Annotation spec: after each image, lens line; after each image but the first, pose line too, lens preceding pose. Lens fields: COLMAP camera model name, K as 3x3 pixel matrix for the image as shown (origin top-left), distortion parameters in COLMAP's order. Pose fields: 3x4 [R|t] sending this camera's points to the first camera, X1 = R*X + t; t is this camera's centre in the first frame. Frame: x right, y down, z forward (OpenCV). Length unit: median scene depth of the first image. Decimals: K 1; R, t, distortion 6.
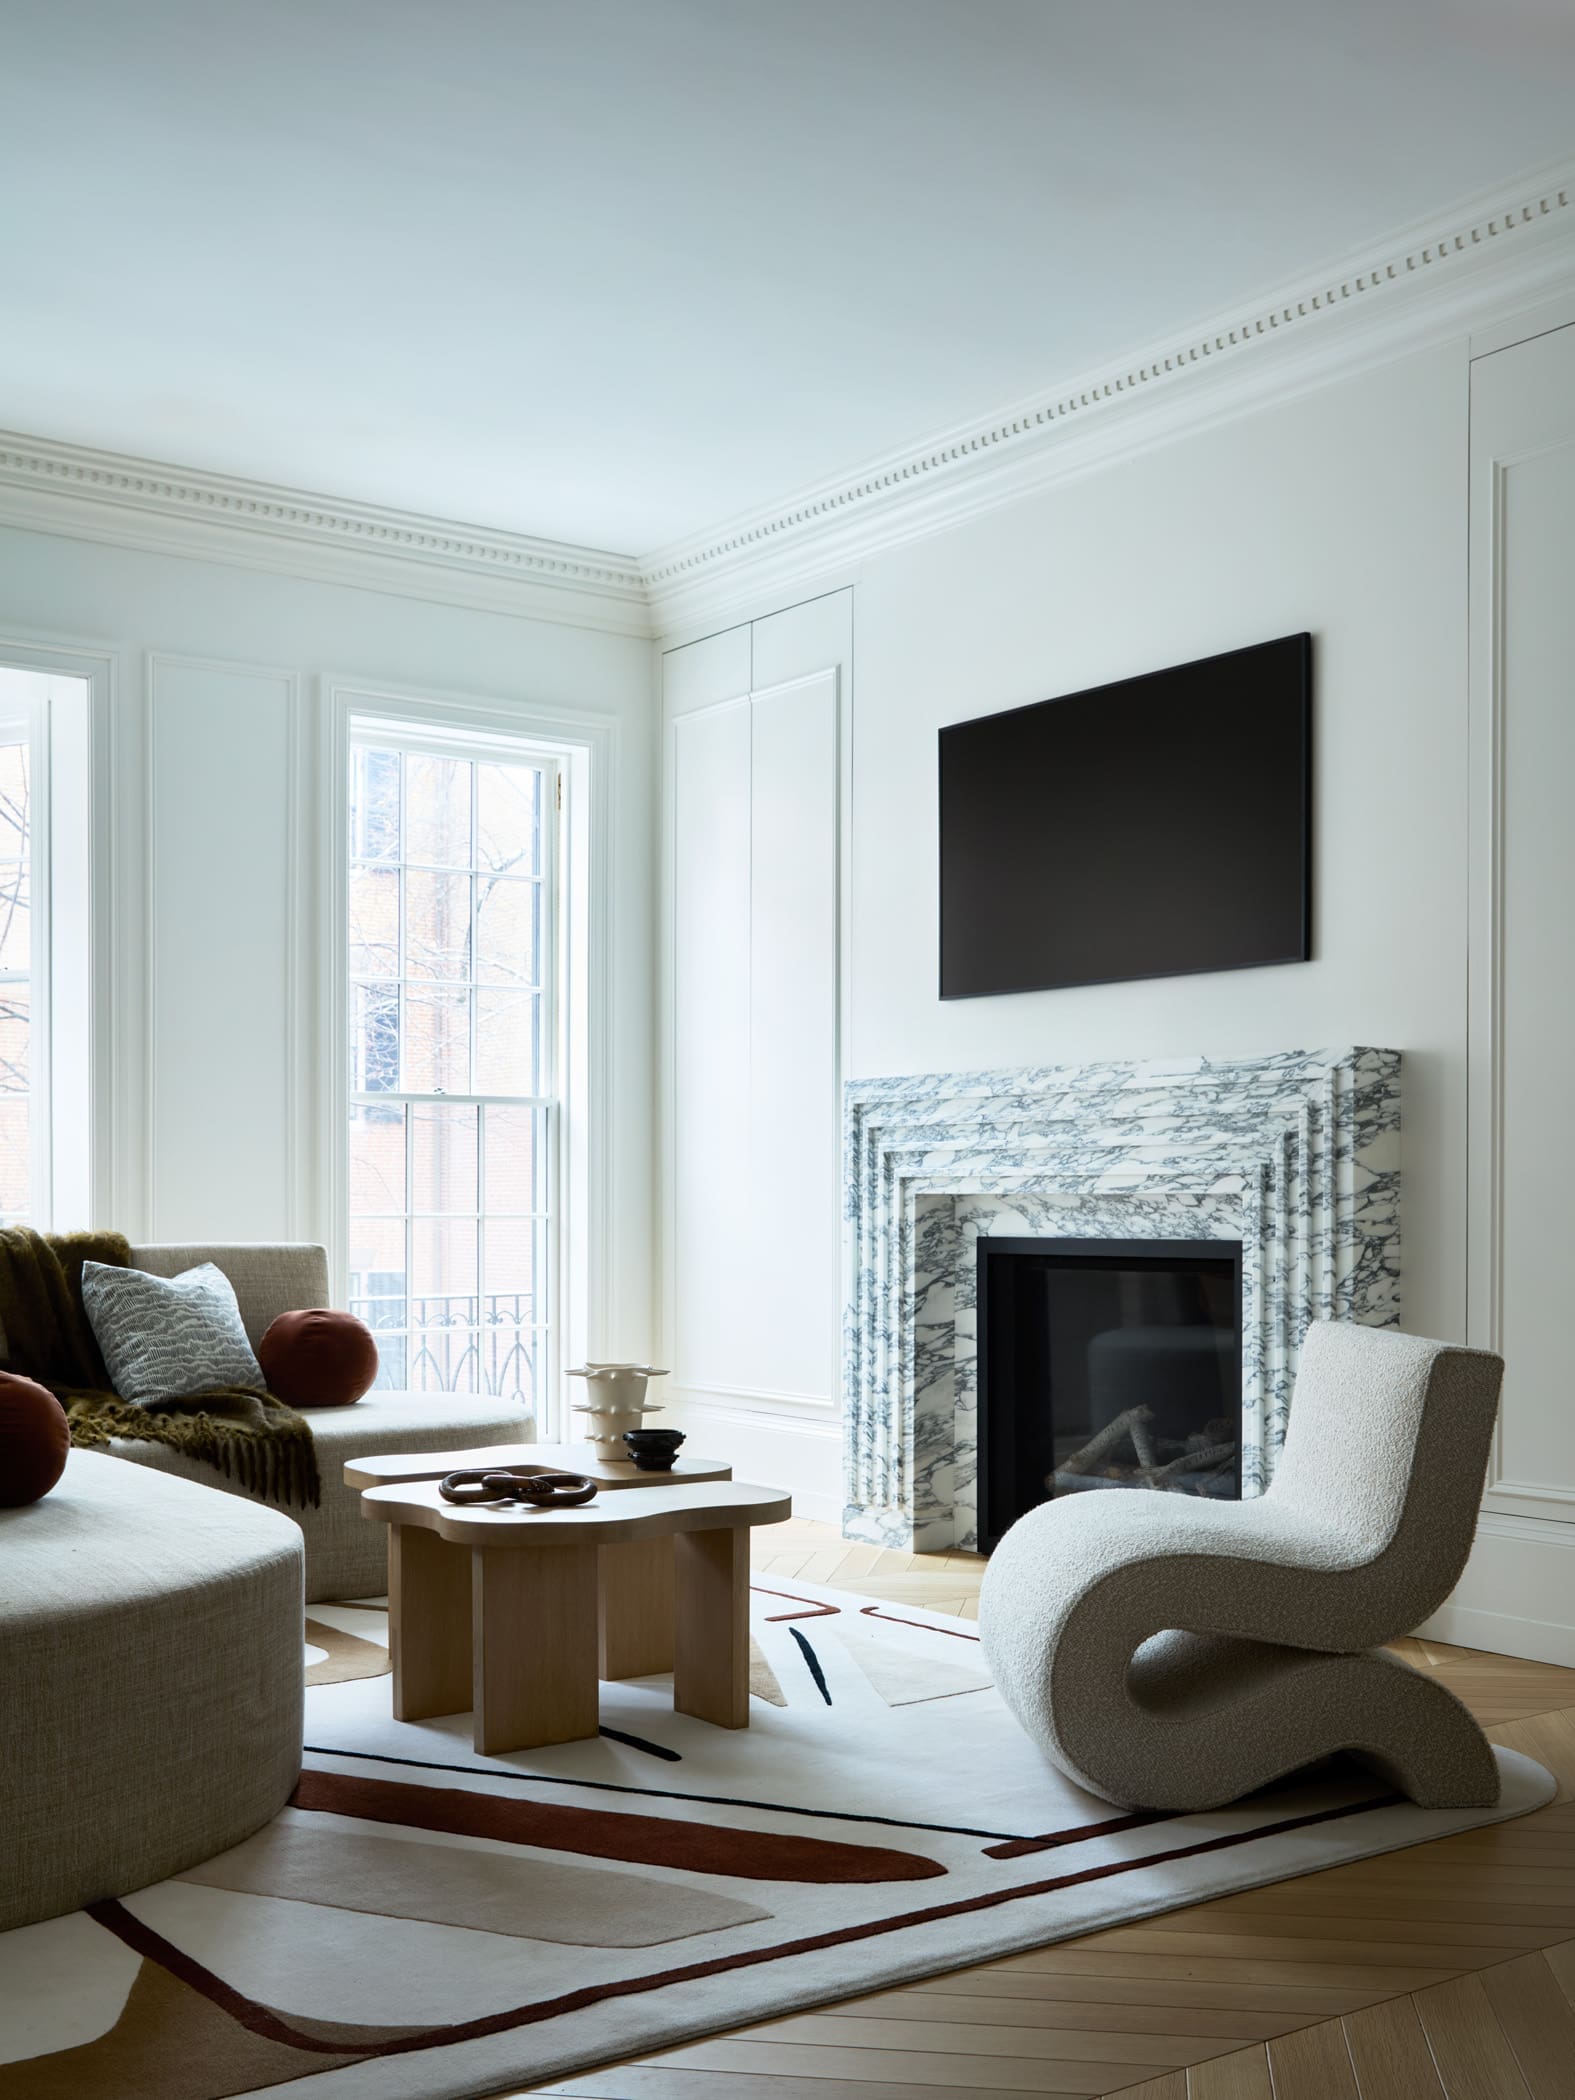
lens RADIAL K [[2197.2, 0, 787.9], [0, 2197.2, 1185.1], [0, 0, 1]] dist [-0.015837, -0.007020]
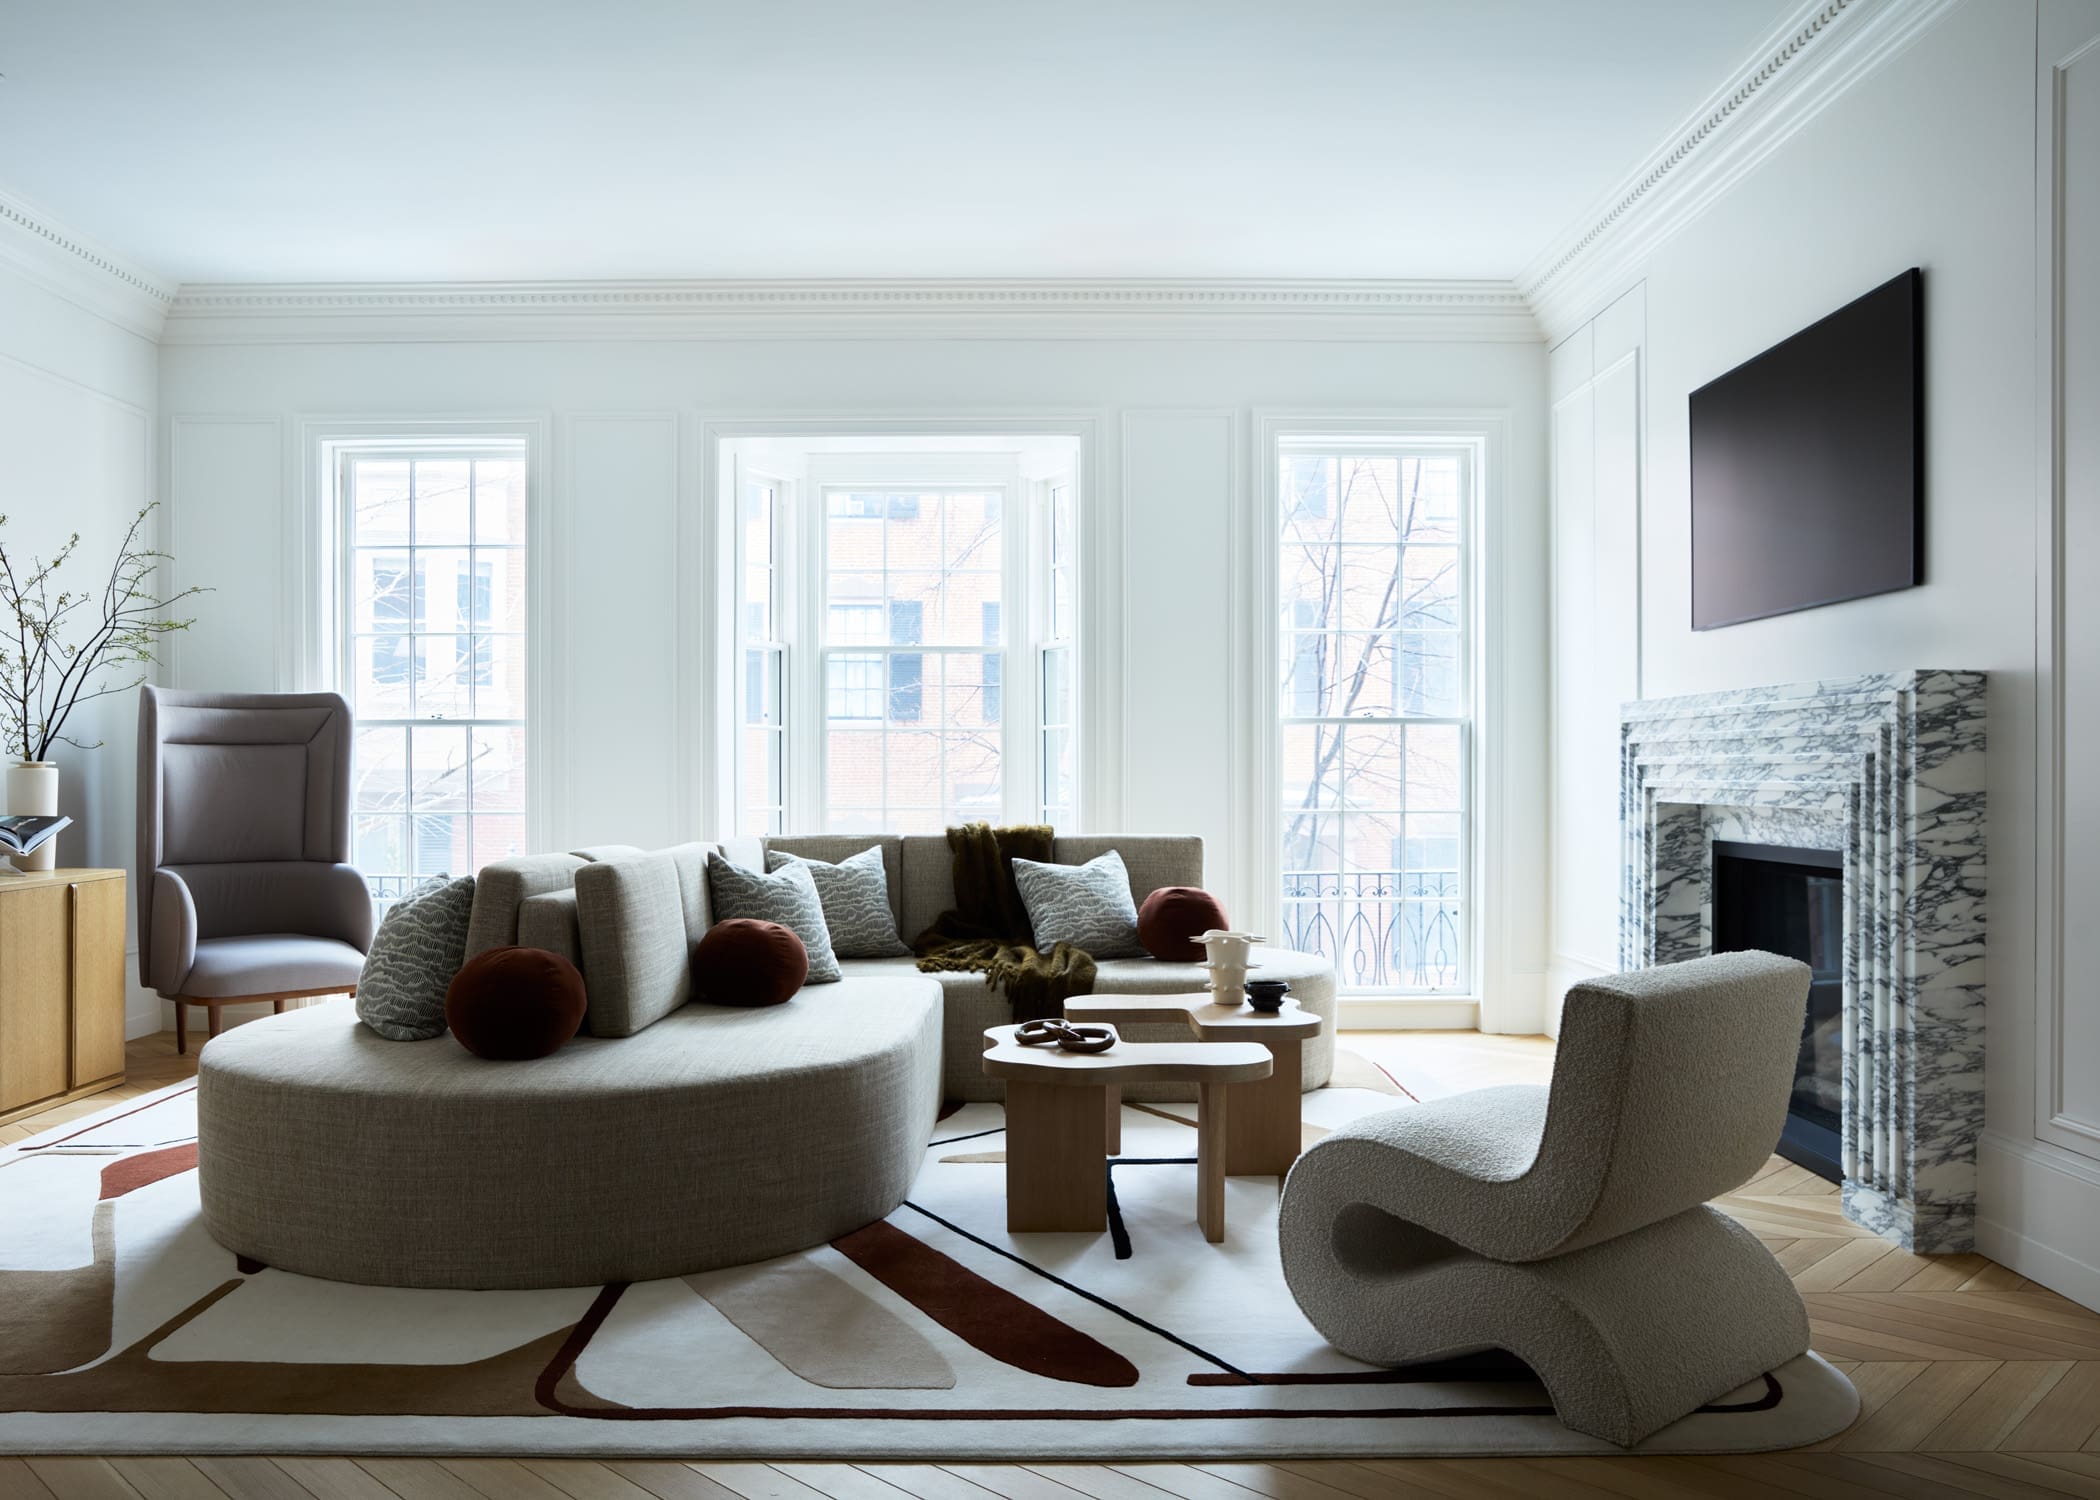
lens RADIAL K [[1645.1, 0, 1050.0], [0, 1645.1, 750.0], [0, 0, 1]] dist [-0.089361, 0.096244]
pose [[0.810034, -0.009334, -0.586308, 0.359523], [0.005582, 0.999951, -0.008207, -0.021359], [0.586356, 0.003375, 0.810046, 0.149853]]
